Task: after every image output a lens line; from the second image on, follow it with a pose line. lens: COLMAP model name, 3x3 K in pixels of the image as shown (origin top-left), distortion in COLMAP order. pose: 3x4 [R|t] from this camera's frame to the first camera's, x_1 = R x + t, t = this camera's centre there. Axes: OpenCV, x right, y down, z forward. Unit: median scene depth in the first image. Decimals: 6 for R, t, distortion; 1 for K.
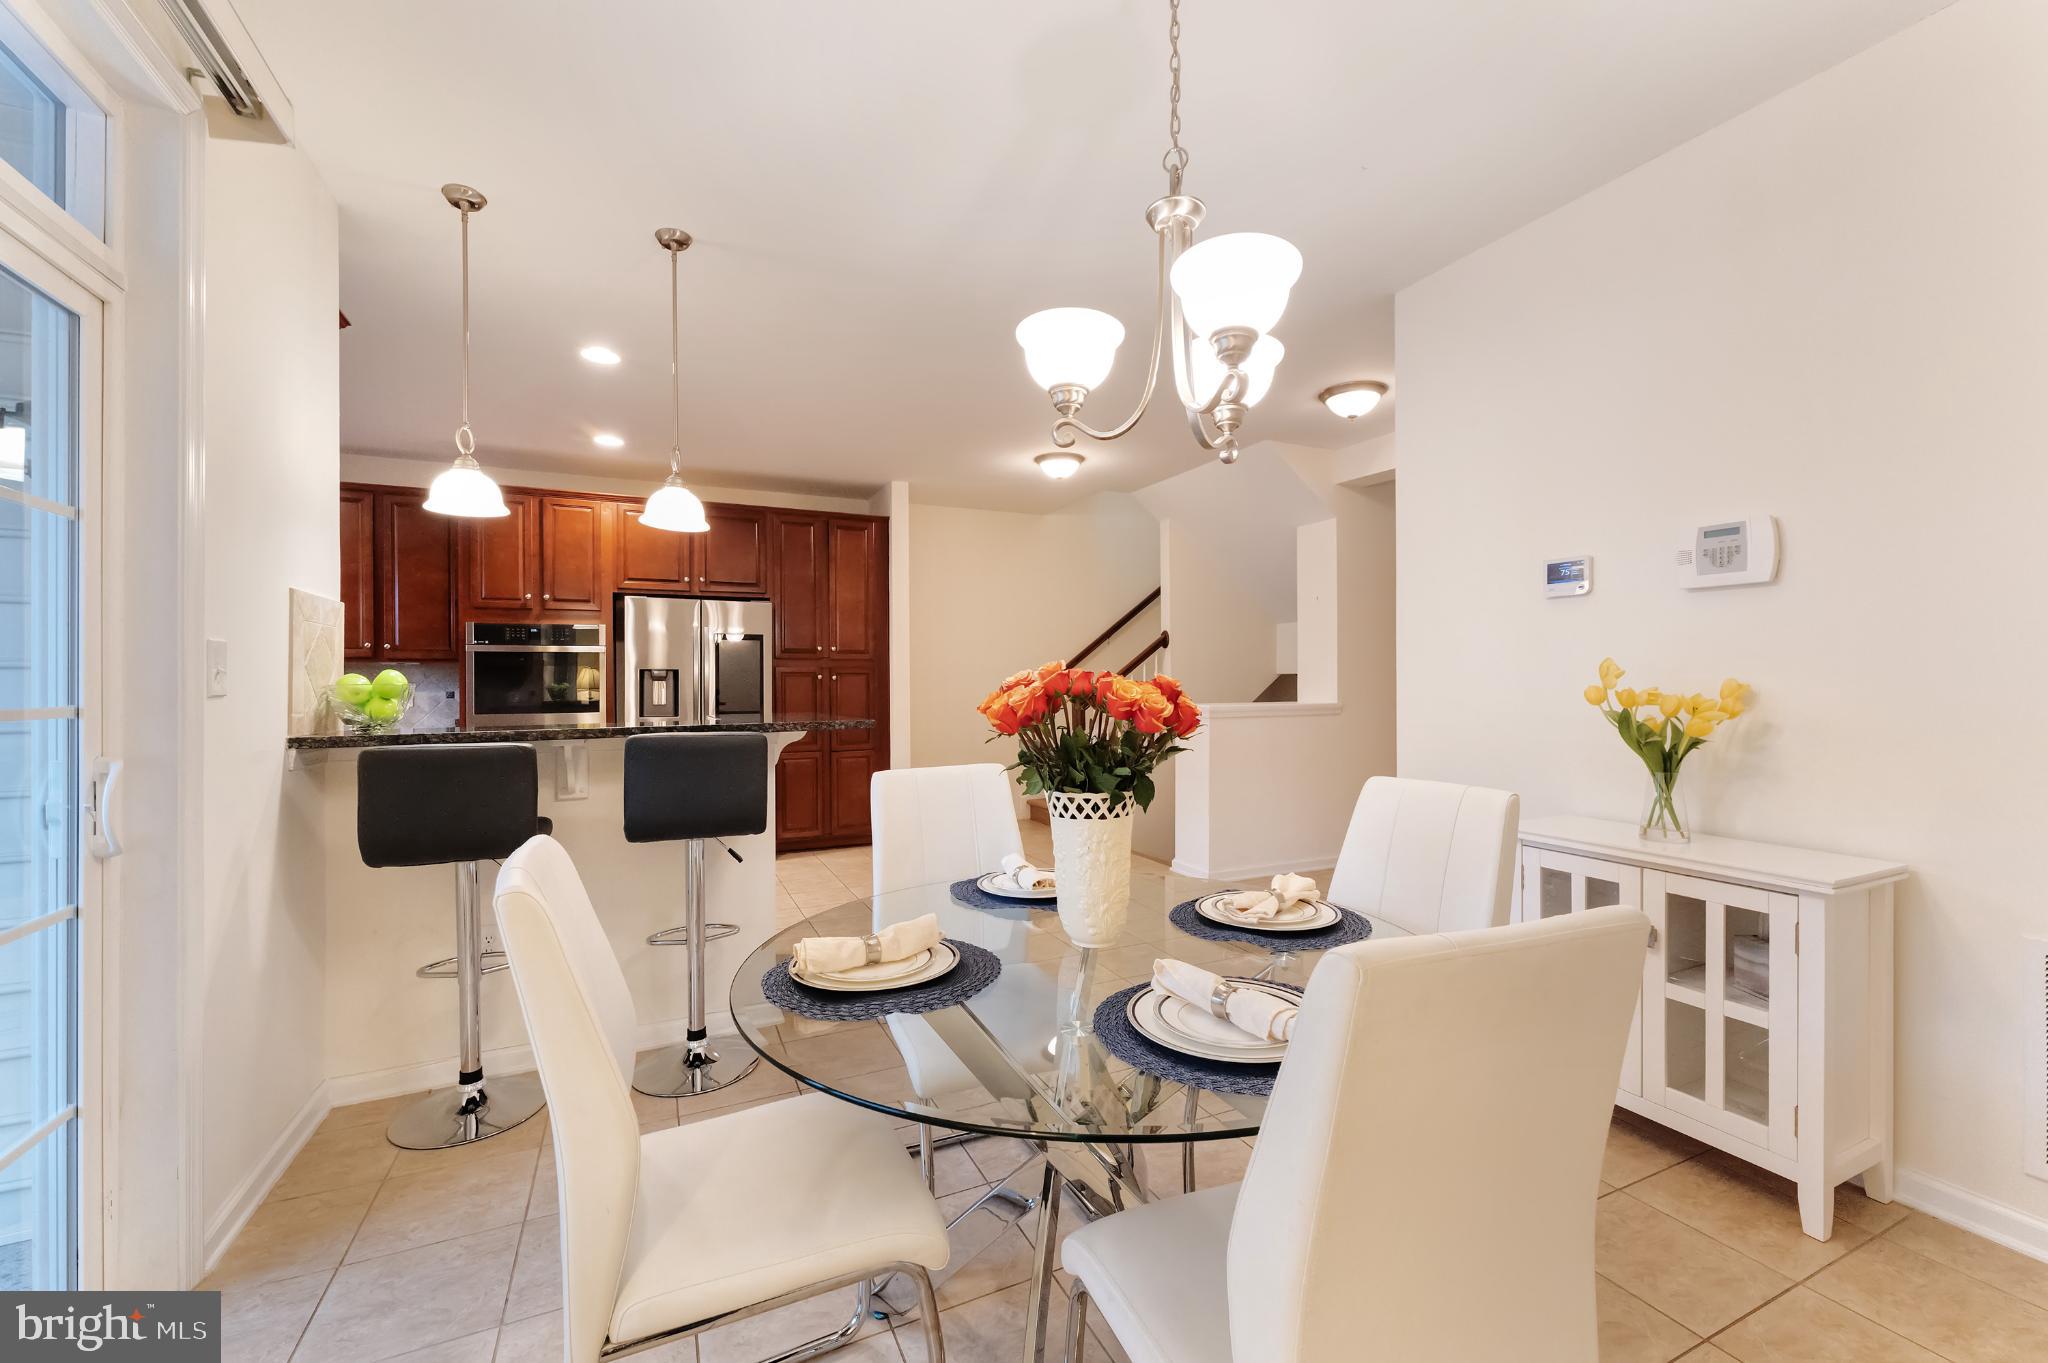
lens RADIAL K [[838.1, 0, 1024.0], [0, 838.1, 681.5], [0, 0, 1]] dist [0.001661, 0.000181]
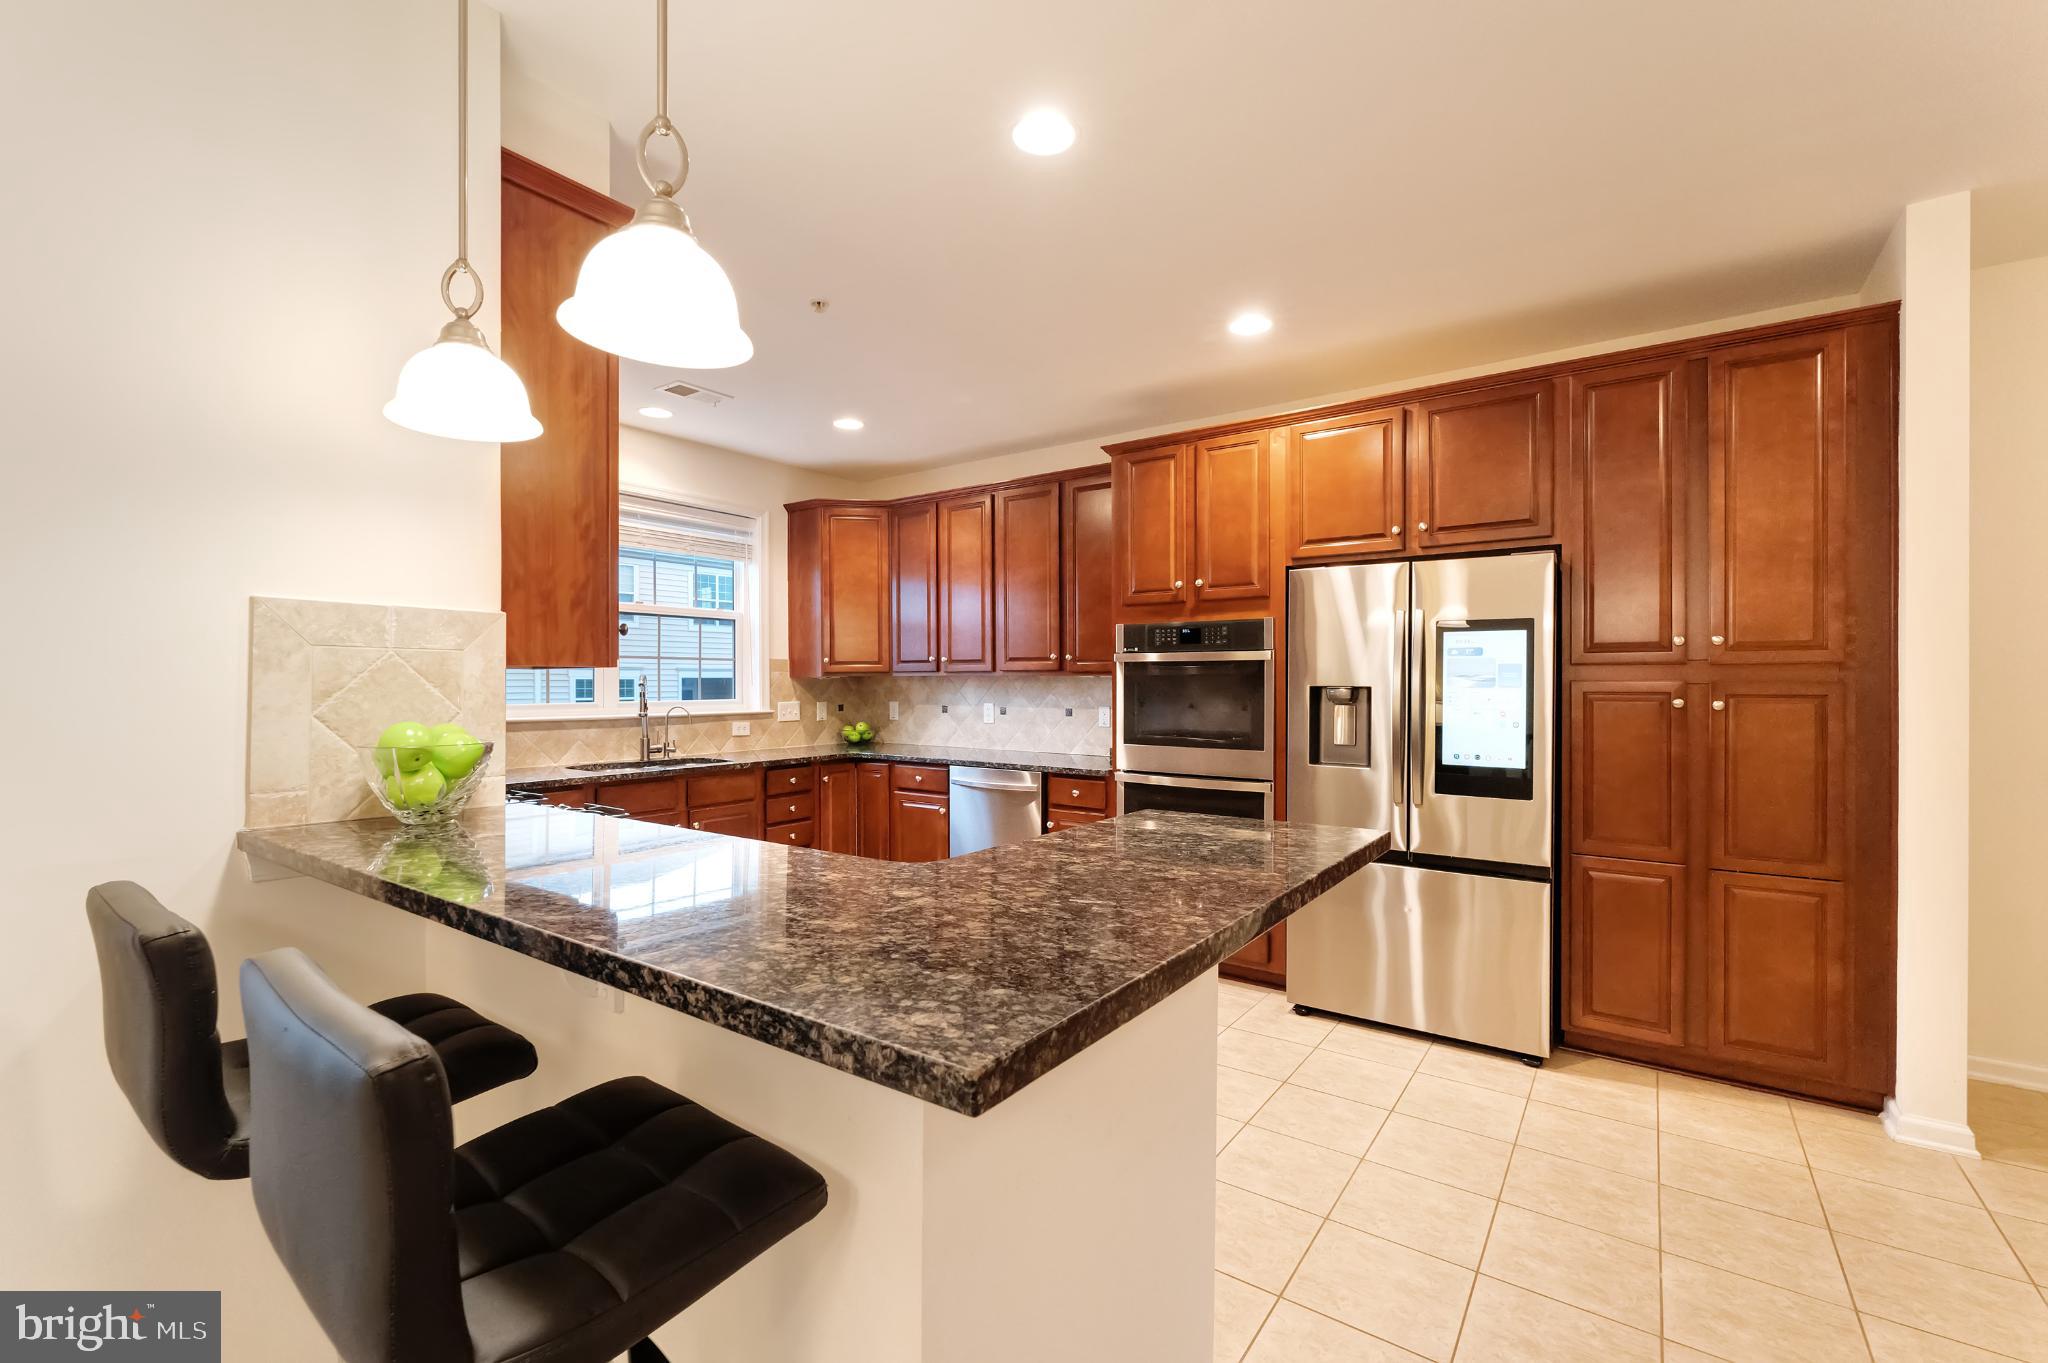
lens RADIAL K [[868.4, 0, 1018.8], [0, 868.4, 683.5], [0, 0, 1]] dist [-0.002838, -0.000301]
pose [[0.487958, 0.007913, -0.872831, -0.005236], [-0.001548, 0.999965, 0.008201, -0.021236], [0.872866, -0.002651, 0.487953, 0.494744]]
